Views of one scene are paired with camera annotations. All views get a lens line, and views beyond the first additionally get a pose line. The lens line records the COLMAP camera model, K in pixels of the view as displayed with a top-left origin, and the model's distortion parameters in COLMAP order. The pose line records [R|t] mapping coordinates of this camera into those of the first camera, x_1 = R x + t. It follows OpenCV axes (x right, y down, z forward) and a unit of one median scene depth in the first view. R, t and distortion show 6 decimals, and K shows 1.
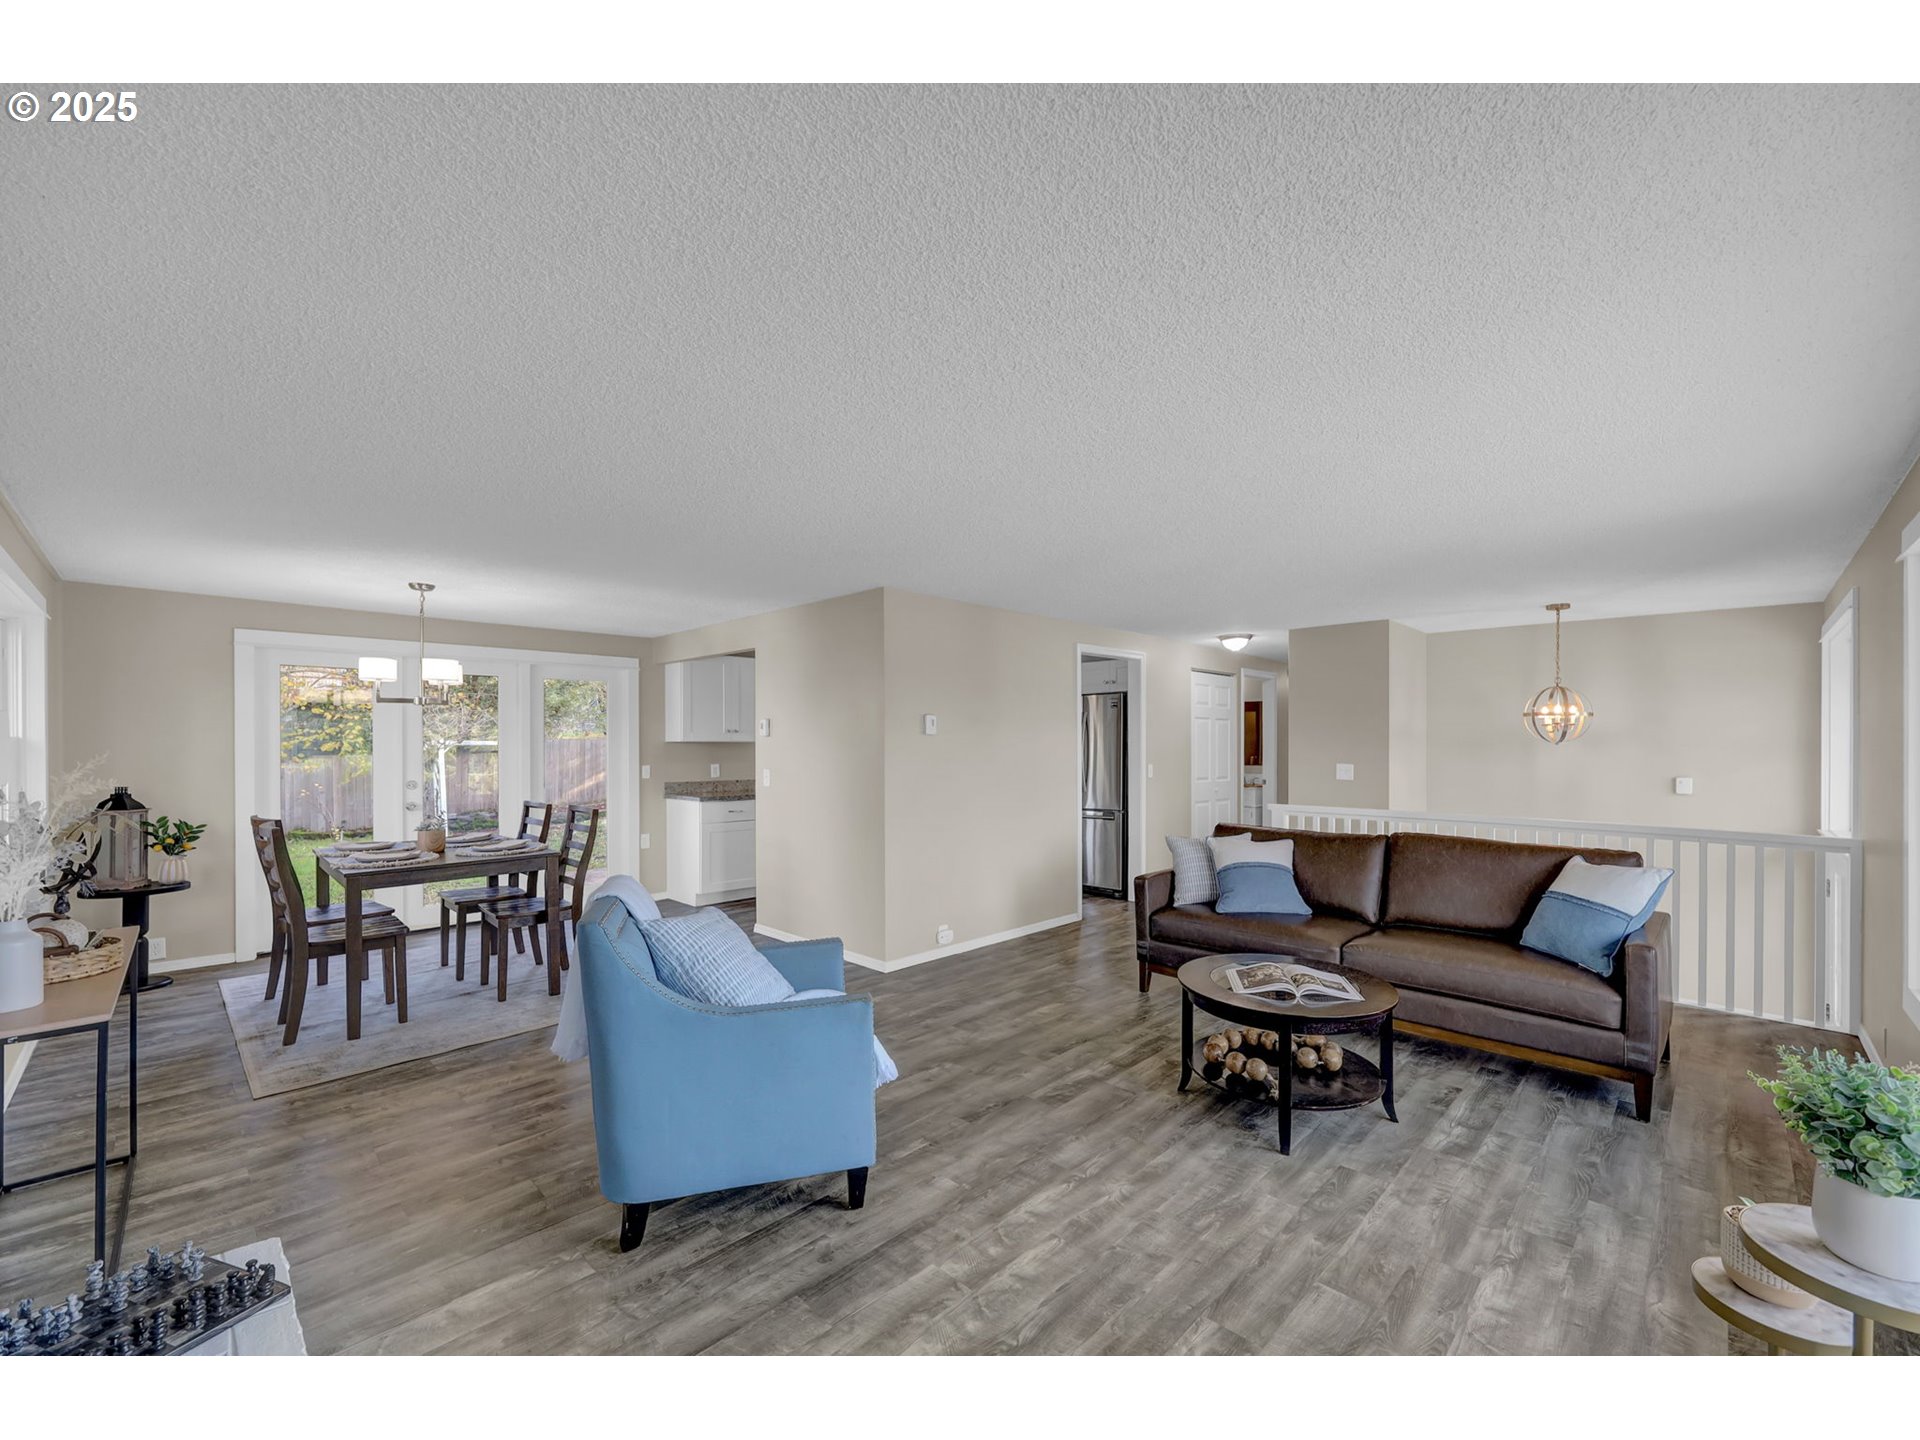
lens RADIAL K [[781.0, 0, 970.6], [0, 781.0, 747.3], [0, 0, 1]] dist [0.000606, -0.000204]
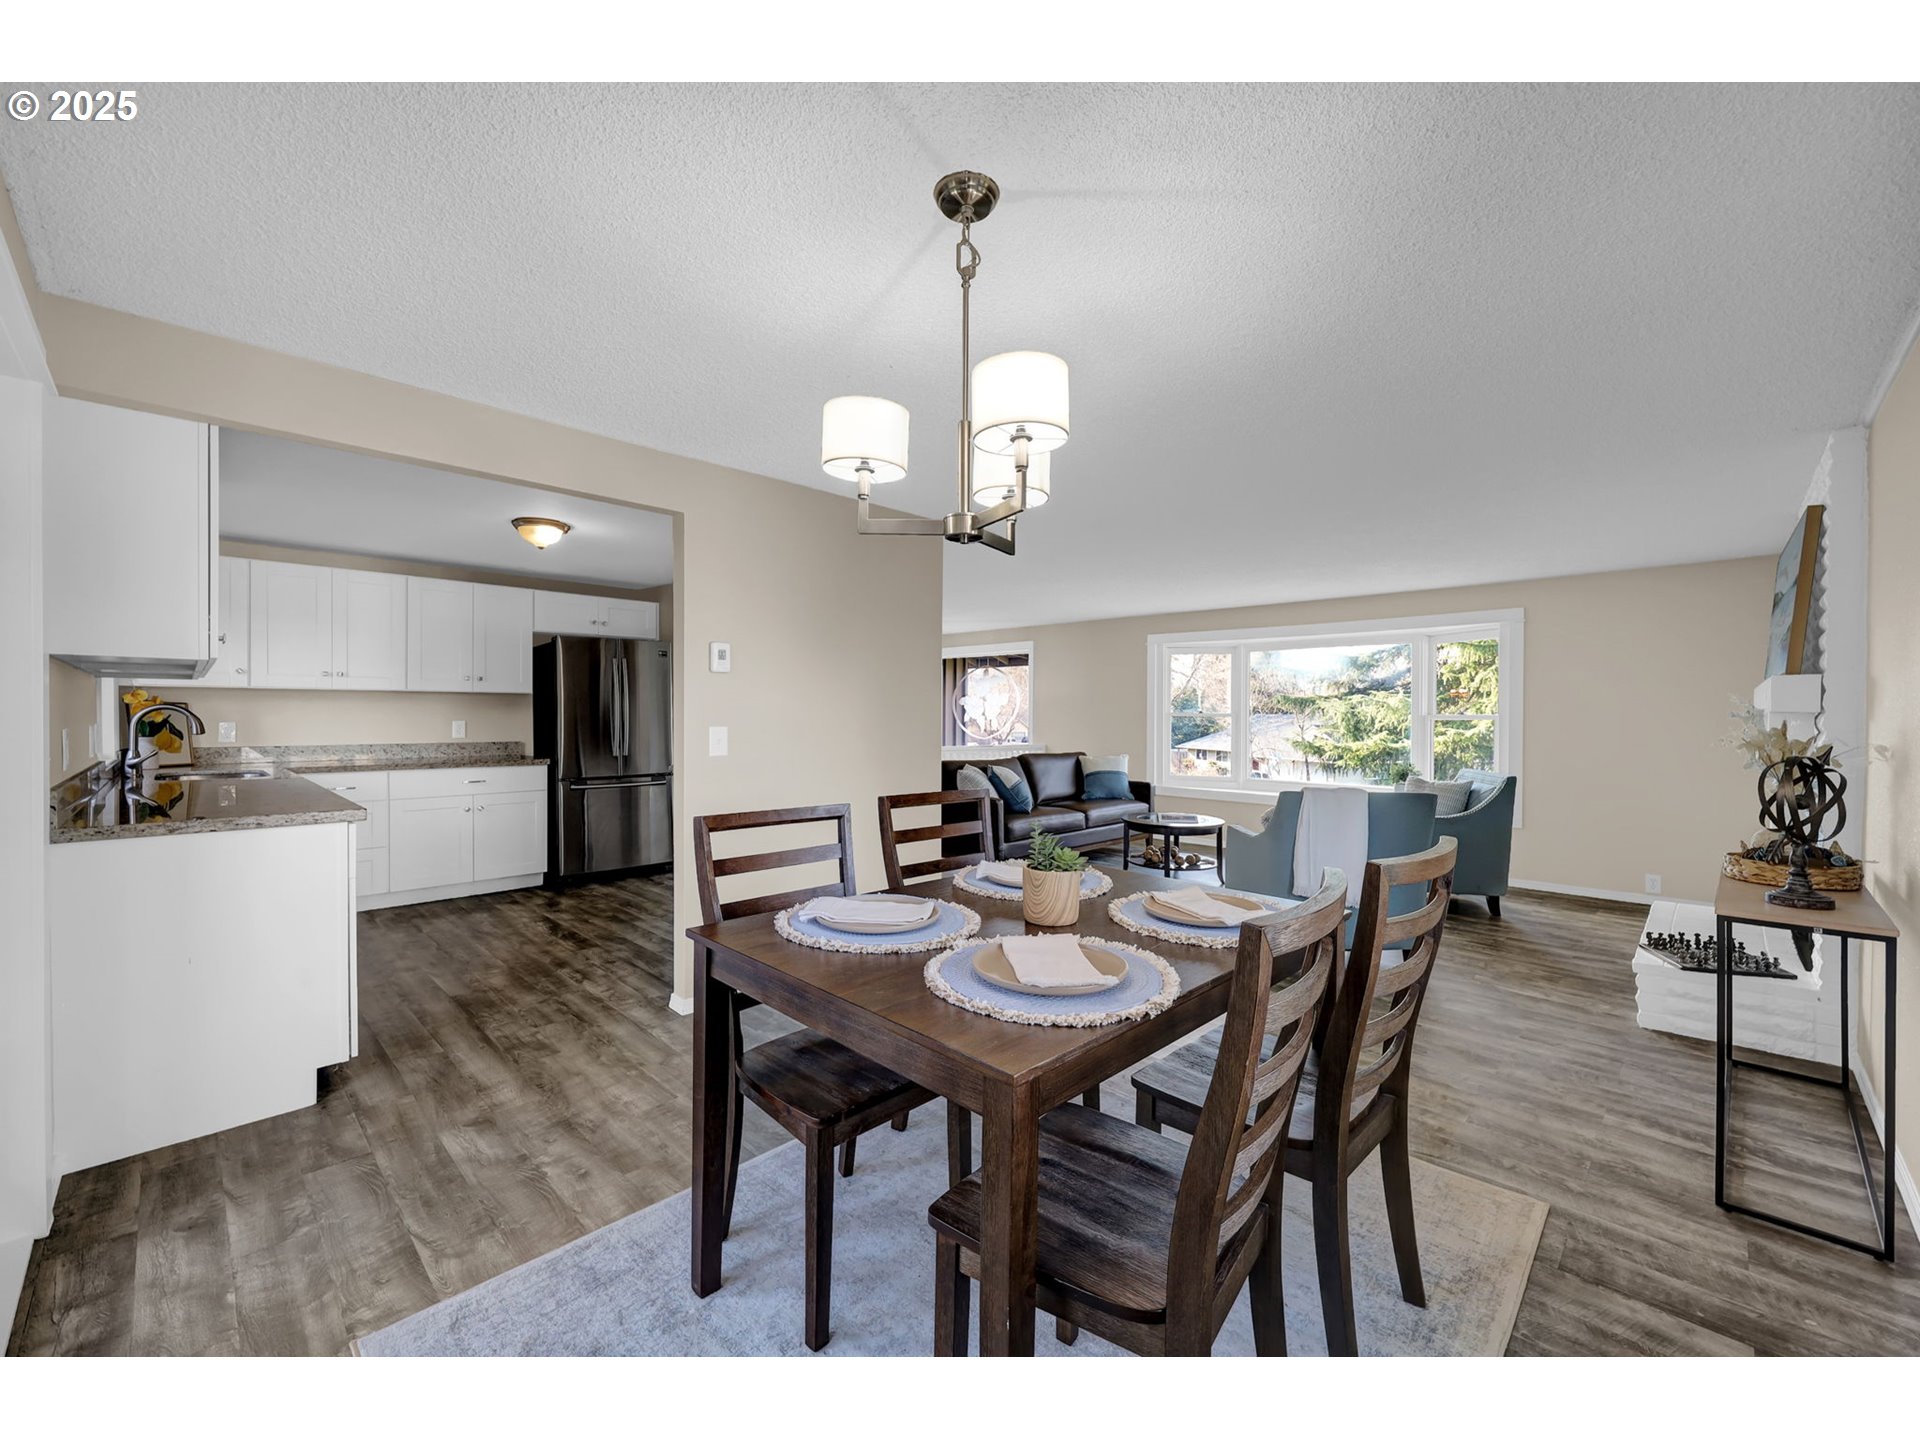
lens RADIAL K [[781.0, 0, 966.9], [0, 781.0, 716.1], [0, 0, 1]] dist [0.000606, -0.000204]
pose [[0.001207, 0.000573, 0.999999, -1.257498], [-0.003119, 0.999995, -0.000570, 0.029421], [-0.999994, -0.003118, 0.001208, 1.188100]]
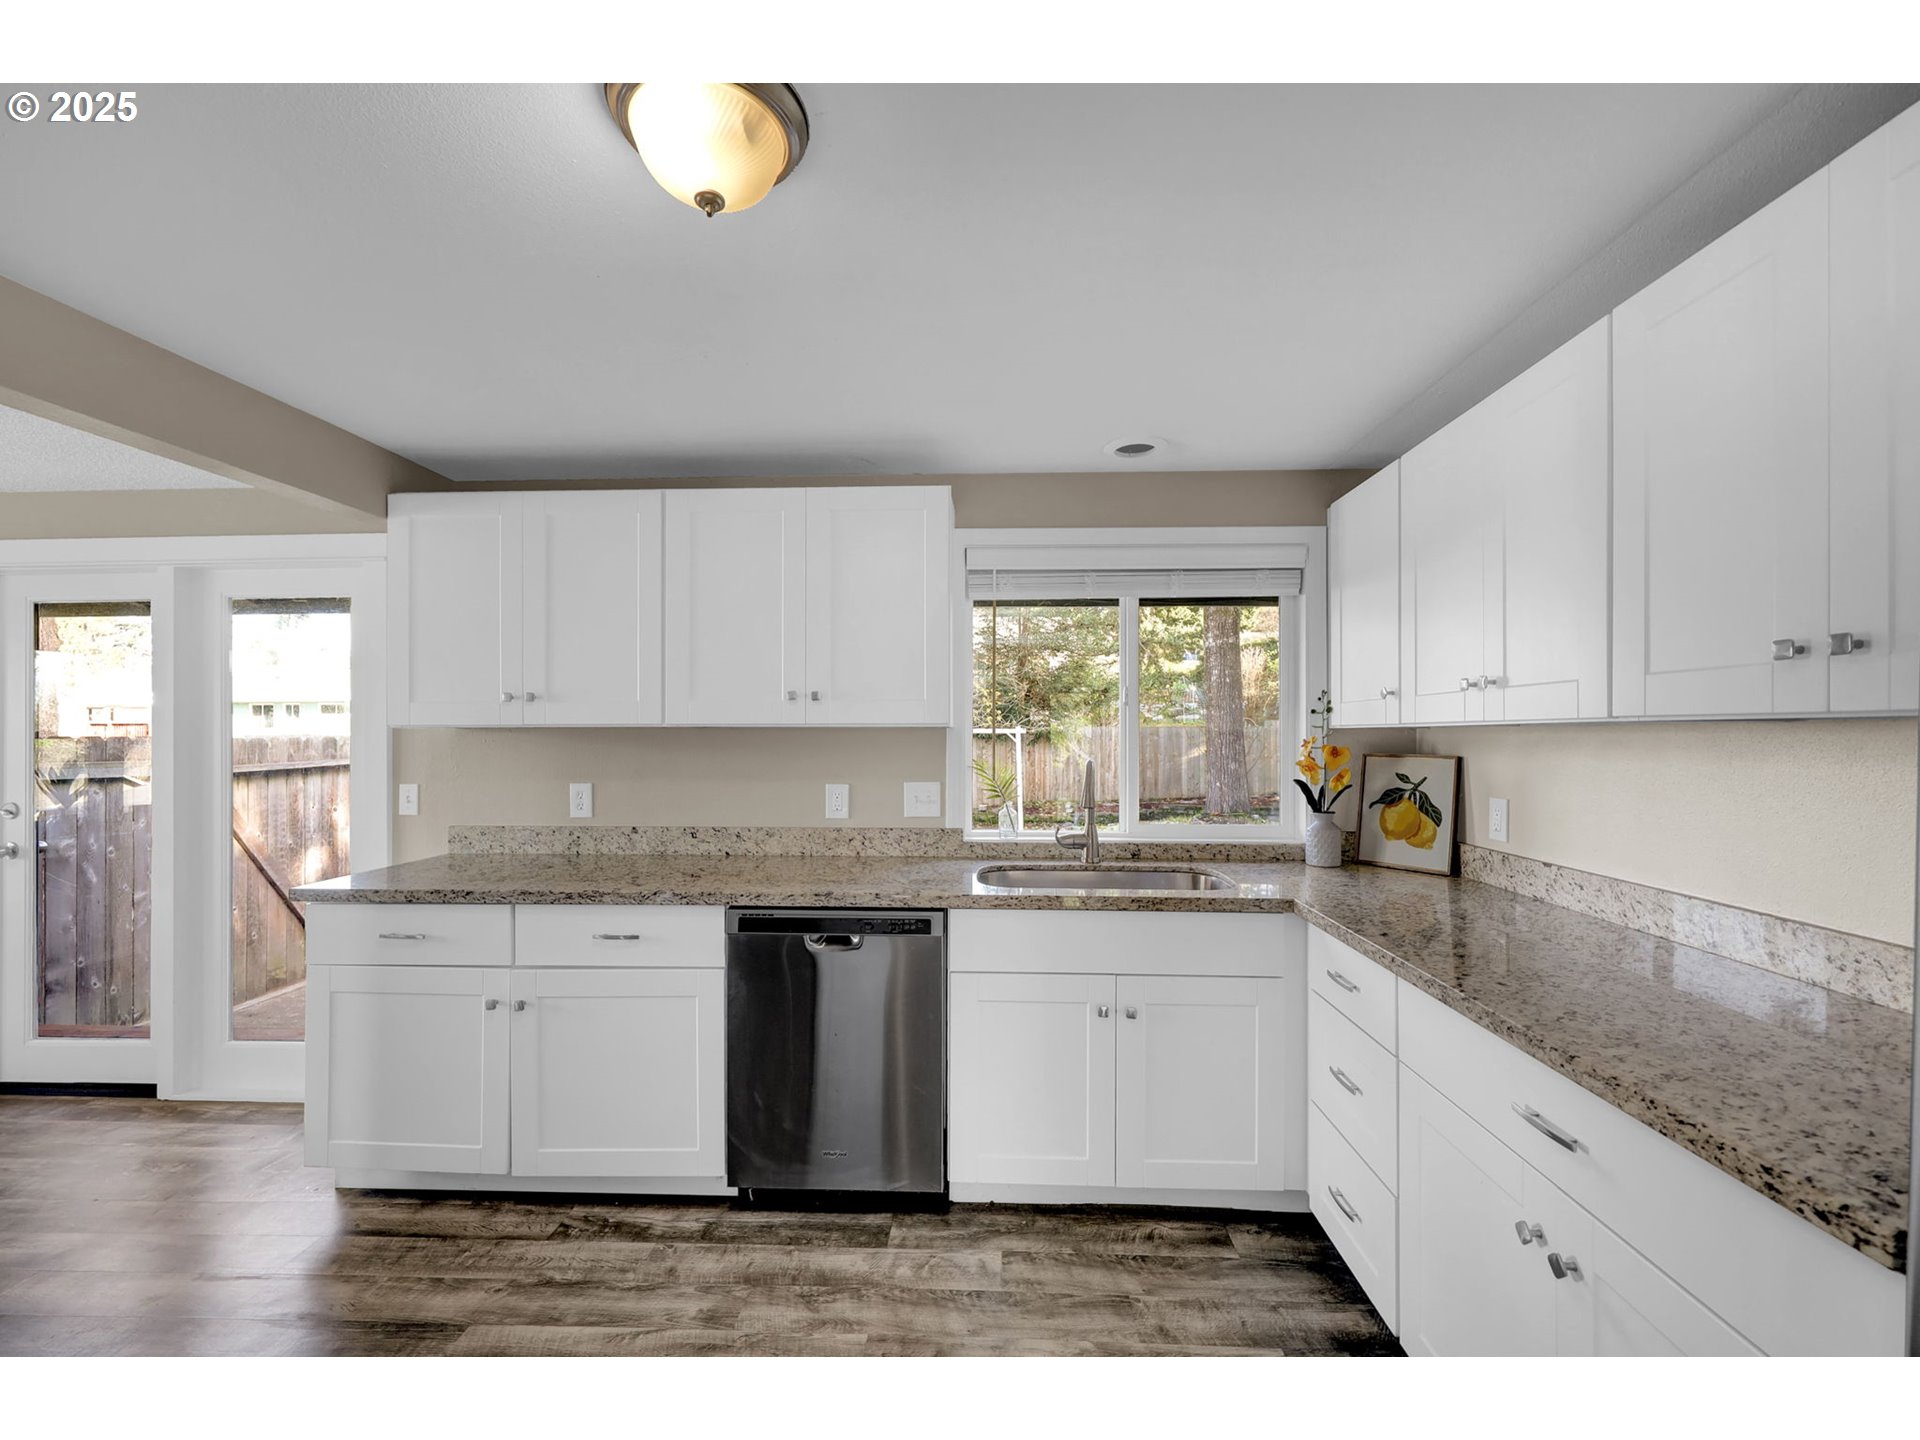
lens RADIAL K [[781.0, 0, 969.8], [0, 781.0, 735.1], [0, 0, 1]] dist [0.000606, -0.000204]
pose [[0.672330, 0.003413, -0.740244, 0.190327], [-0.000632, 0.999992, 0.004036, -0.008357], [0.740251, -0.002246, 0.672327, 1.685588]]
